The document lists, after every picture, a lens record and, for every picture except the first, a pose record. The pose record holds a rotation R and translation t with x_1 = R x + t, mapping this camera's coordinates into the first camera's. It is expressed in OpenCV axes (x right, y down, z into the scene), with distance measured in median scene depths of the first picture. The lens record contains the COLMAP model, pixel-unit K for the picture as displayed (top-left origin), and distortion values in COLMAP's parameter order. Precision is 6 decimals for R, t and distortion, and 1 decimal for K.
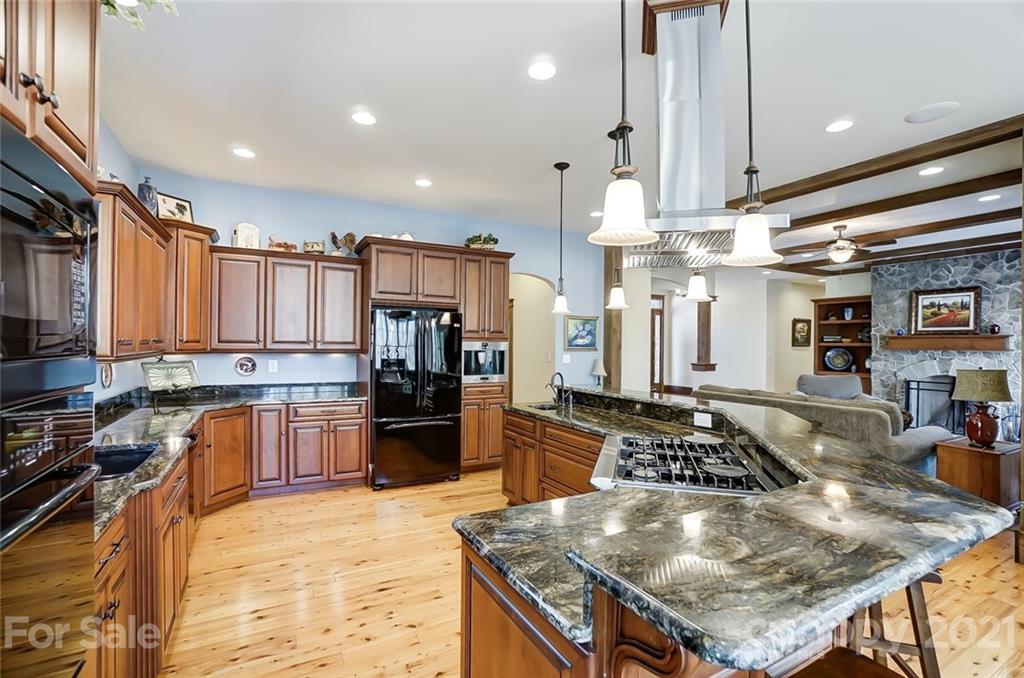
lens RADIAL K [[453.9, 0, 491.6], [0, 453.9, 339.4], [0, 0, 1]] dist [-0.046641, 0.012368]
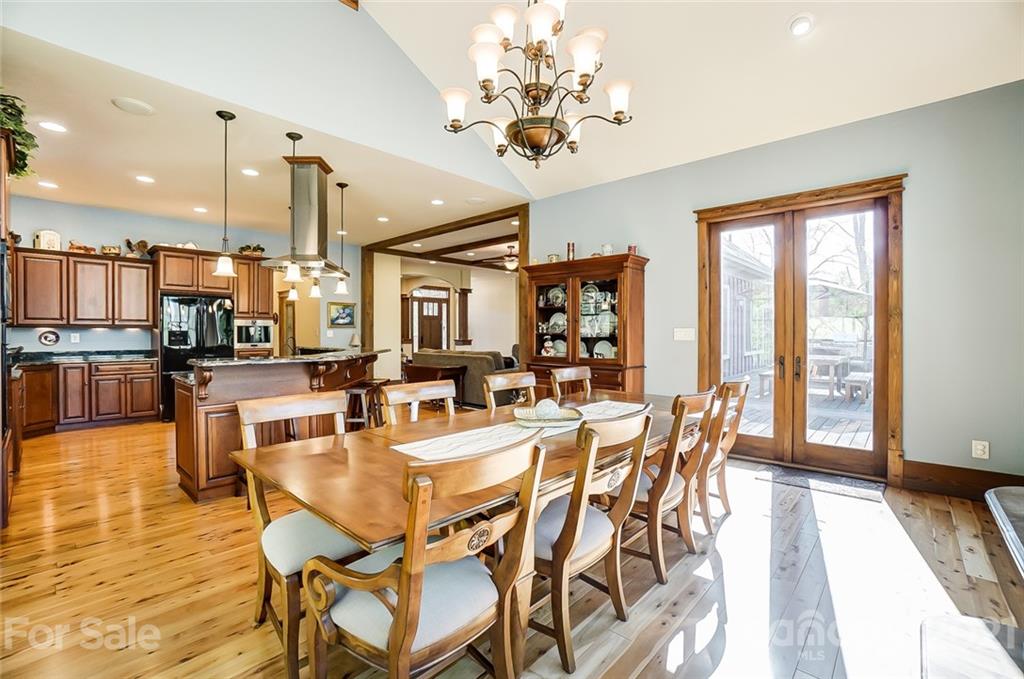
lens RADIAL K [[453.9, 0, 512.0], [0, 453.9, 333.1], [0, 0, 1]] dist [-0.046641, 0.012368]
pose [[0.936792, -0.011394, 0.349701, 0.264938], [0.007868, 0.999903, 0.011501, 0.038697], [-0.349798, -0.008023, 0.936791, -0.651044]]
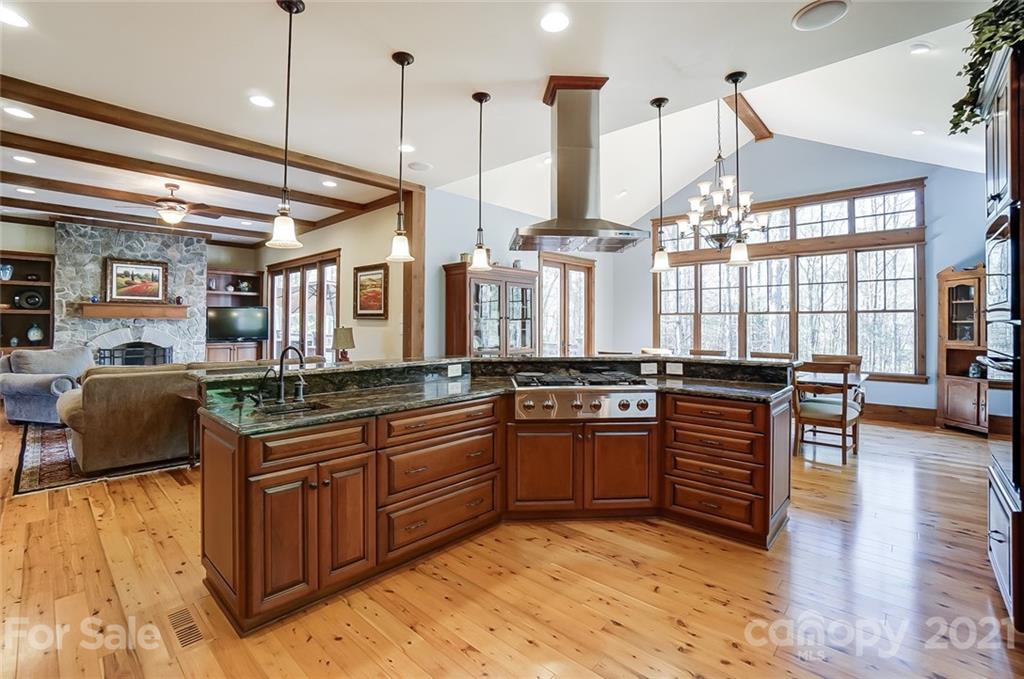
lens RADIAL K [[453.9, 0, 511.8], [0, 453.9, 317.9], [0, 0, 1]] dist [-0.046641, 0.012368]
pose [[-0.353747, 0.003284, 0.935335, -0.369203], [-0.011782, 0.999899, -0.007967, 0.028233], [-0.935267, -0.013839, -0.353673, 0.689932]]
